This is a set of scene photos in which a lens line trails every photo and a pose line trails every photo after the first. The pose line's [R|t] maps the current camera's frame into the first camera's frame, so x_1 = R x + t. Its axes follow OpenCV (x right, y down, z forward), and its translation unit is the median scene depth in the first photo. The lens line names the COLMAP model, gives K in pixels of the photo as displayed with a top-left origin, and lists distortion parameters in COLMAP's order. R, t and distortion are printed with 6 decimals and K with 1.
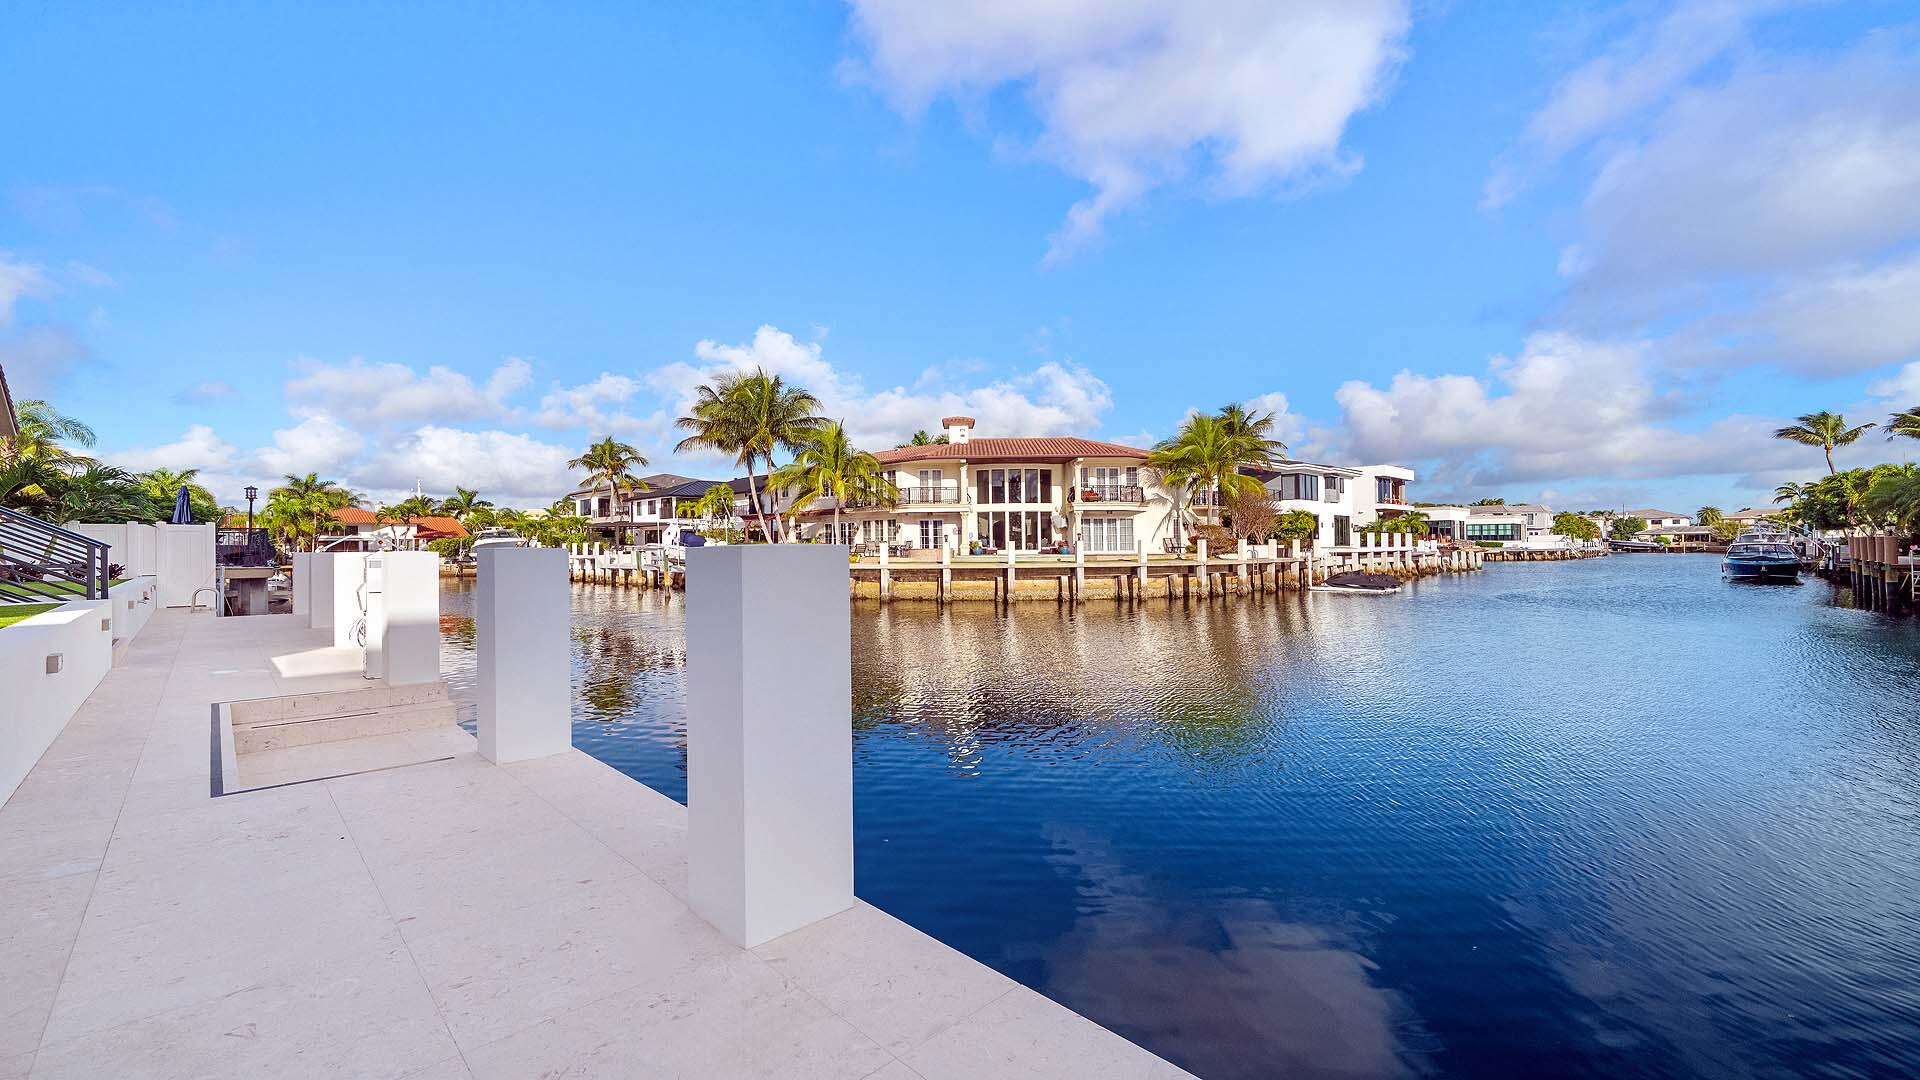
lens RADIAL K [[775.8, 0, 955.8], [0, 775.8, 542.7], [0, 0, 1]] dist [0.000344, -0.000078]
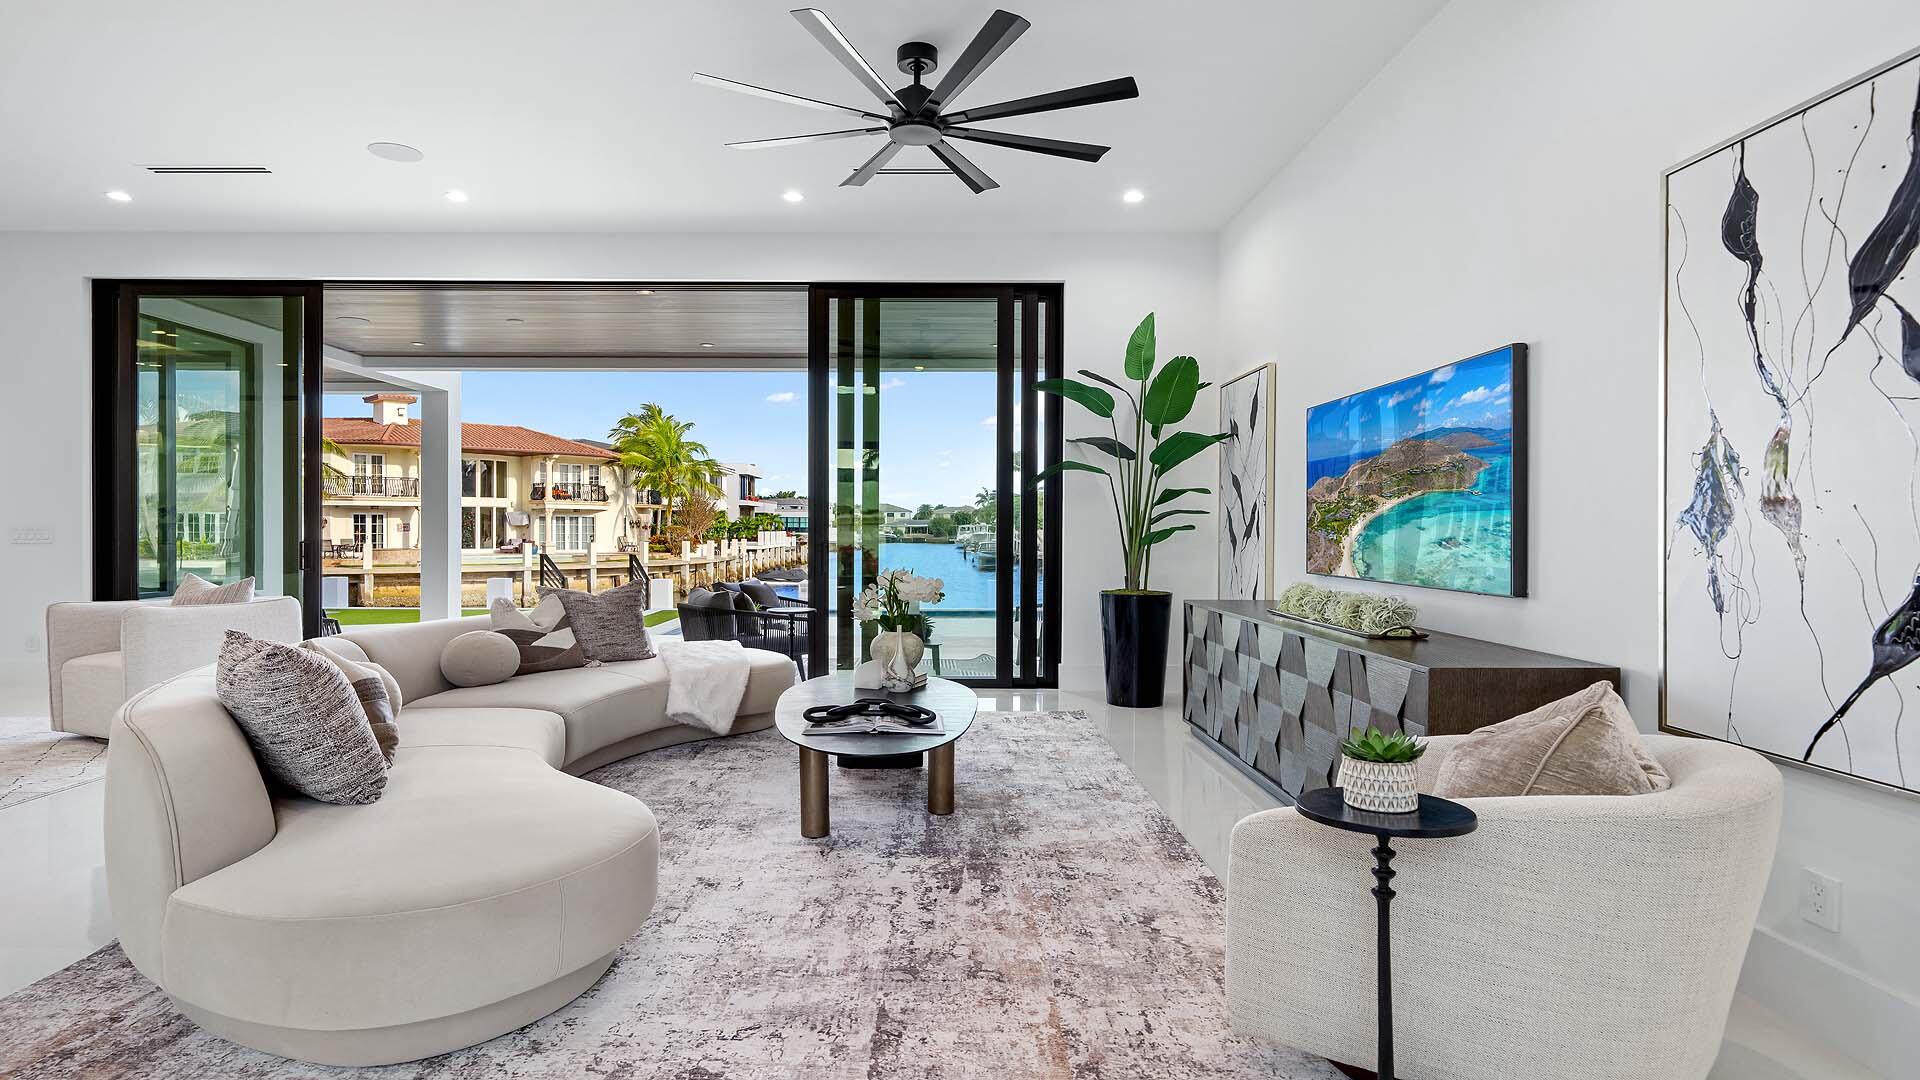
lens RADIAL K [[983.8, 0, 918.6], [0, 983.8, 530.9], [0, 0, 1]] dist [0.002306, 0.000866]
pose [[0.705775, 0.009968, 0.708366, -0.359362], [-0.014082, 0.999901, -0.000040, -0.018735], [-0.708296, -0.009947, 0.705846, -0.173051]]
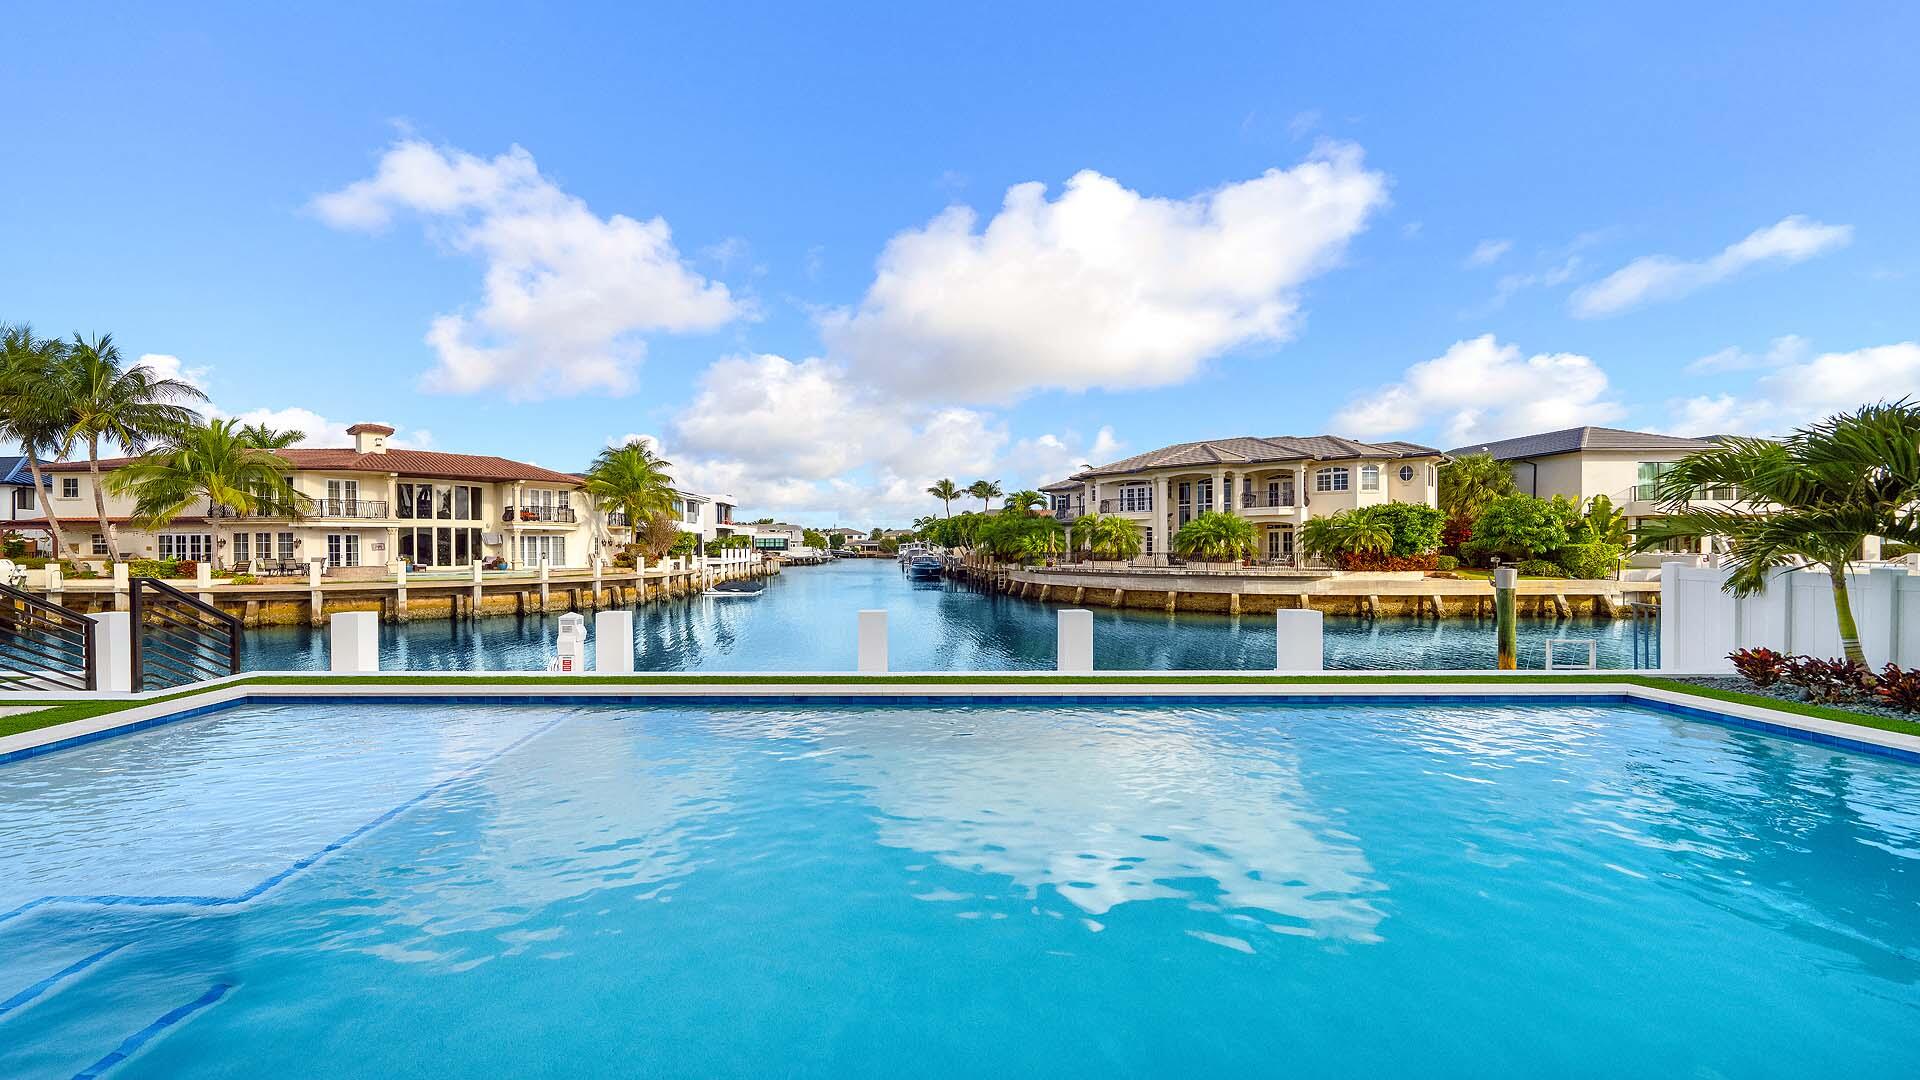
lens RADIAL K [[722.1, 0, 870.4], [0, 722.1, 551.2], [0, 0, 1]] dist [-0.008532, -0.000184]
pose [[0.710900, 0.002542, 0.703289, -0.182522], [-0.006186, 0.999977, 0.002638, -0.015517], [-0.703266, -0.006225, 0.710900, -0.042763]]
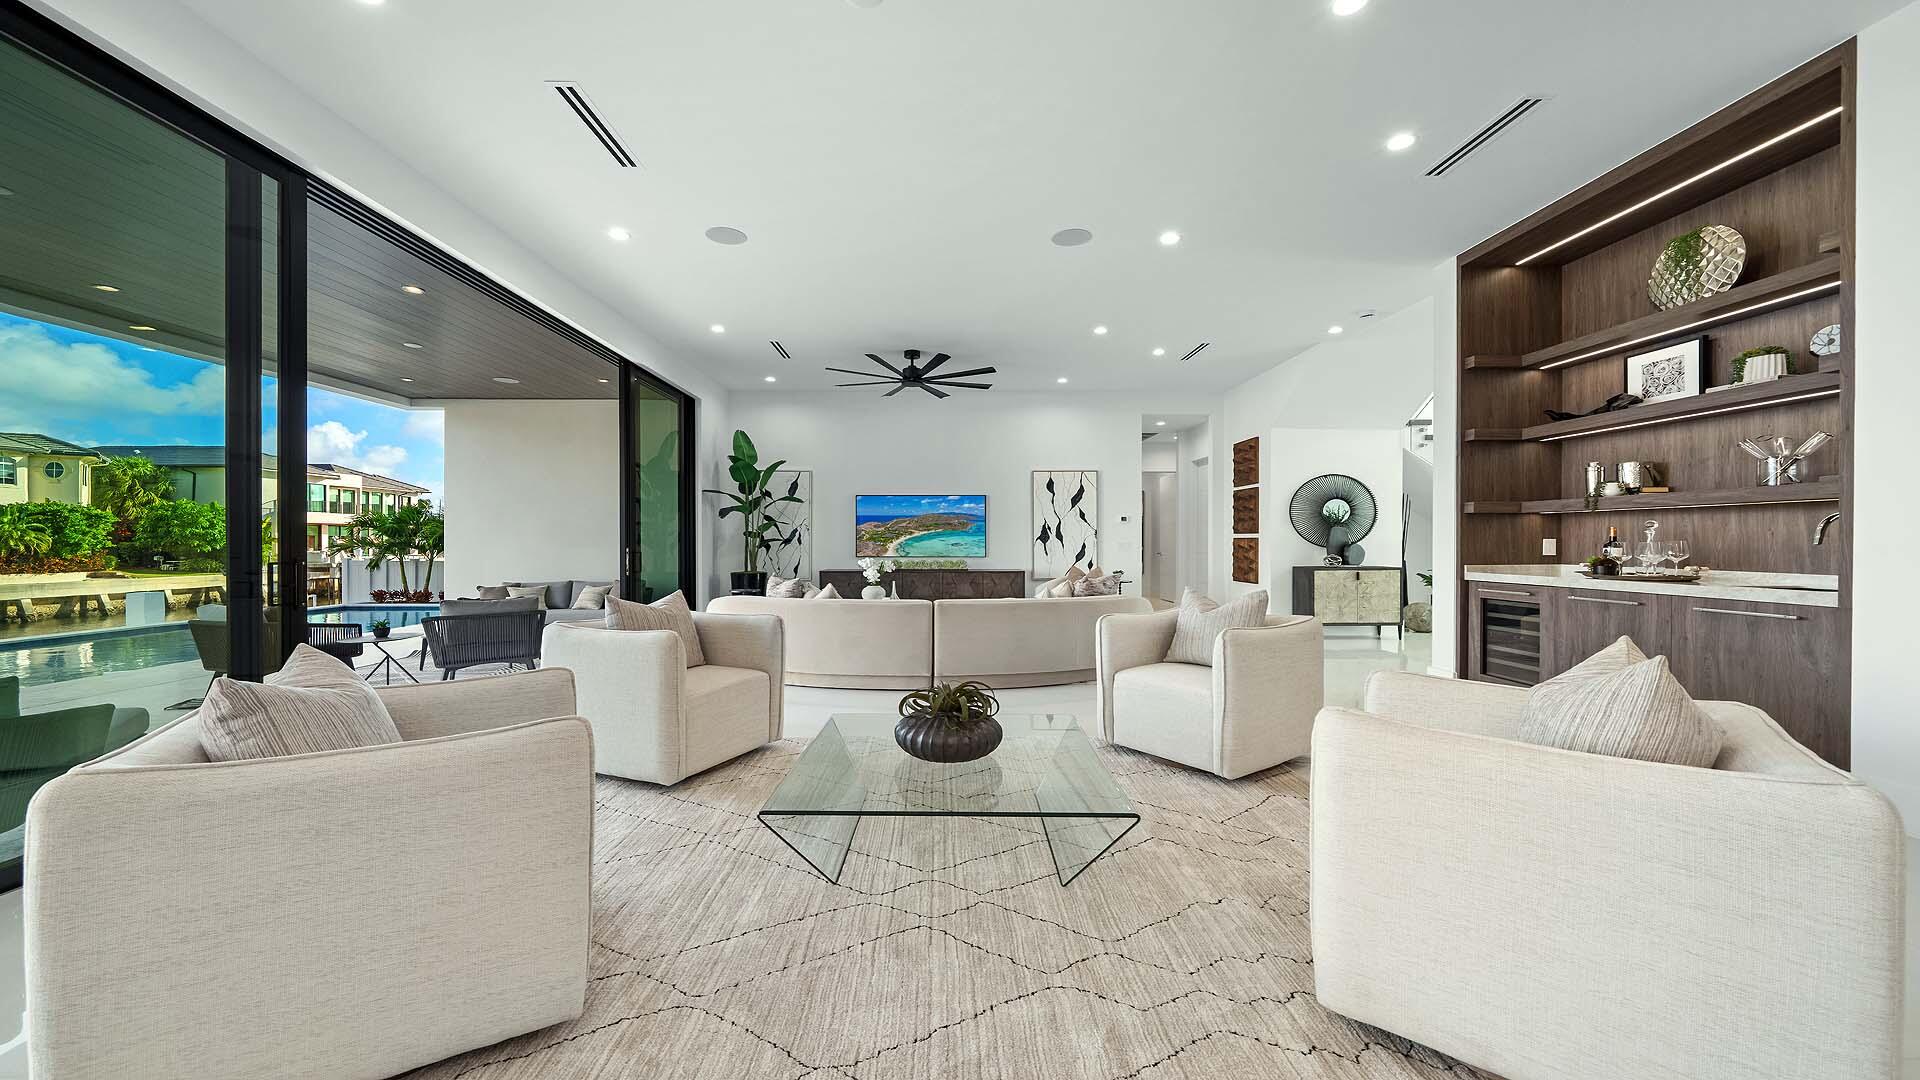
lens RADIAL K [[701.6, 0, 945.3], [0, 701.6, 533.8], [0, 0, 1]] dist [-0.000328, 0.000025]
pose [[-0.721615, 0.016444, 0.692099, -0.408959], [0.004498, 0.999808, -0.019064, -0.017708], [-0.692280, -0.010644, -0.721550, -0.009139]]
